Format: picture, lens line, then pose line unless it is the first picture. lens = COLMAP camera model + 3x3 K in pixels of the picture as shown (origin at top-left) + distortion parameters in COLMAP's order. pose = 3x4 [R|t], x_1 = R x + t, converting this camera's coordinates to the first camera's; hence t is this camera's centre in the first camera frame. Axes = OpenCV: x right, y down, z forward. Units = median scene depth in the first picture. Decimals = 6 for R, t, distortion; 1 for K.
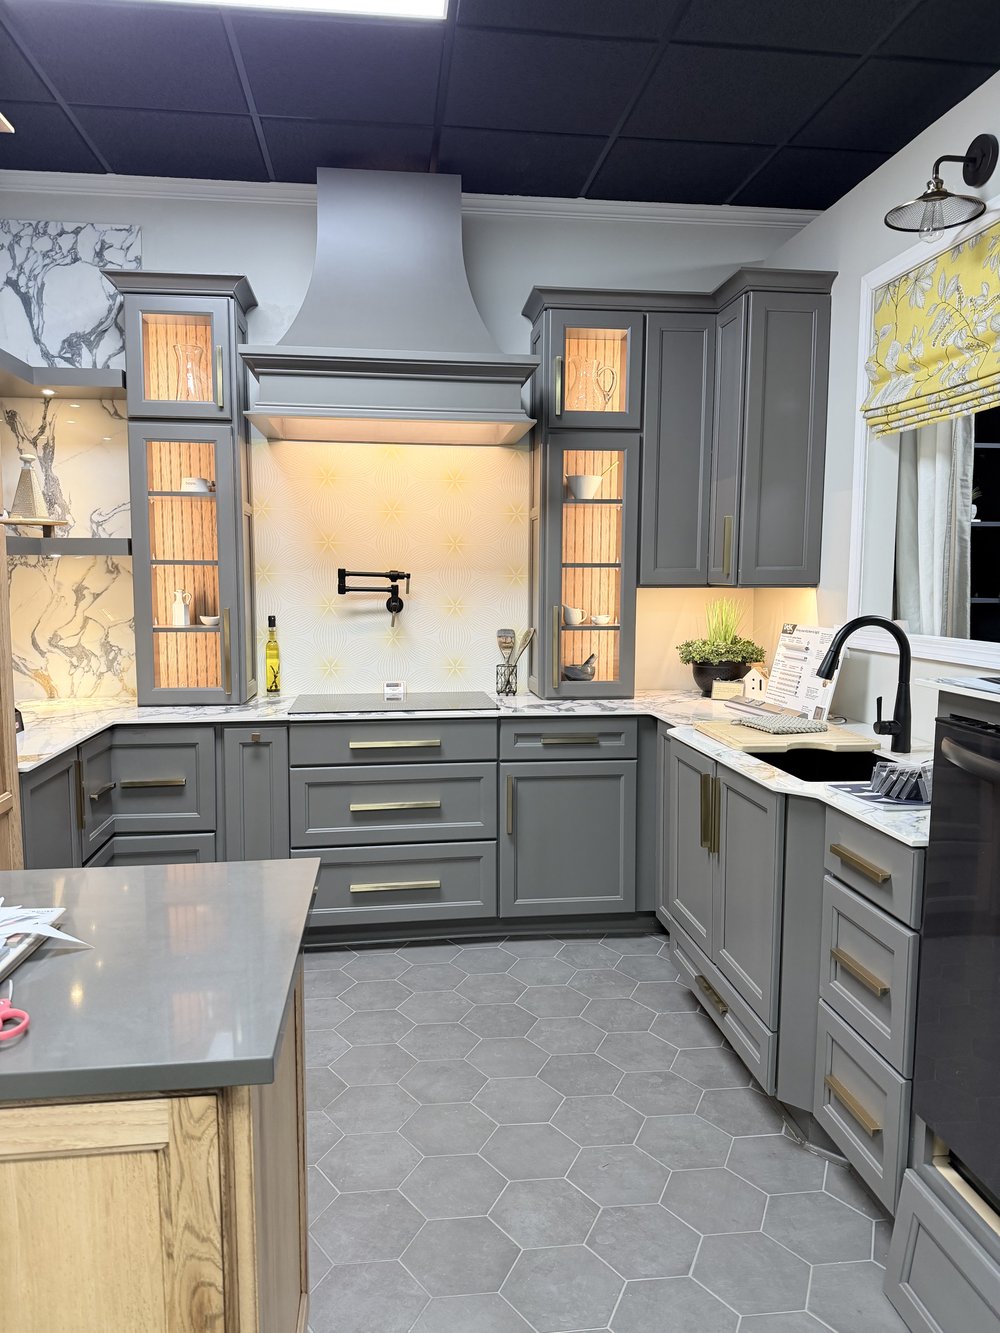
lens RADIAL K [[940.0, 0, 496.9], [0, 940.0, 668.2], [0, 0, 1]] dist [0.044718, -0.034023]
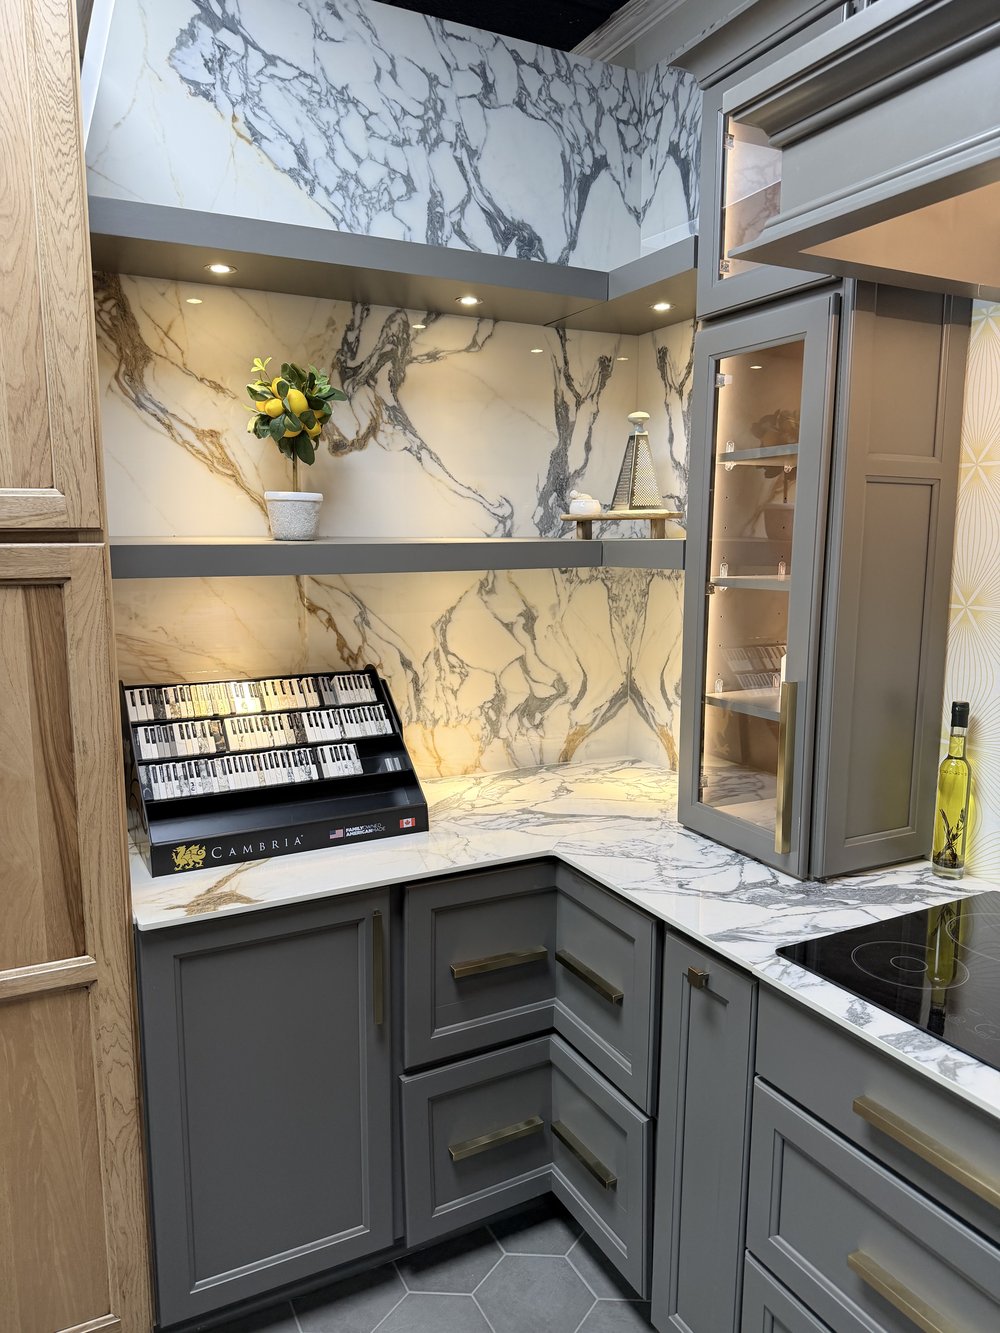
lens RADIAL K [[940.0, 0, 495.3], [0, 940.0, 667.0], [0, 0, 1]] dist [0.044718, -0.034023]
pose [[0.337692, 0.130192, -0.932209, 0.112617], [-0.086327, 0.990498, 0.107061, -0.107709], [0.937290, 0.044321, 0.345722, 0.670014]]
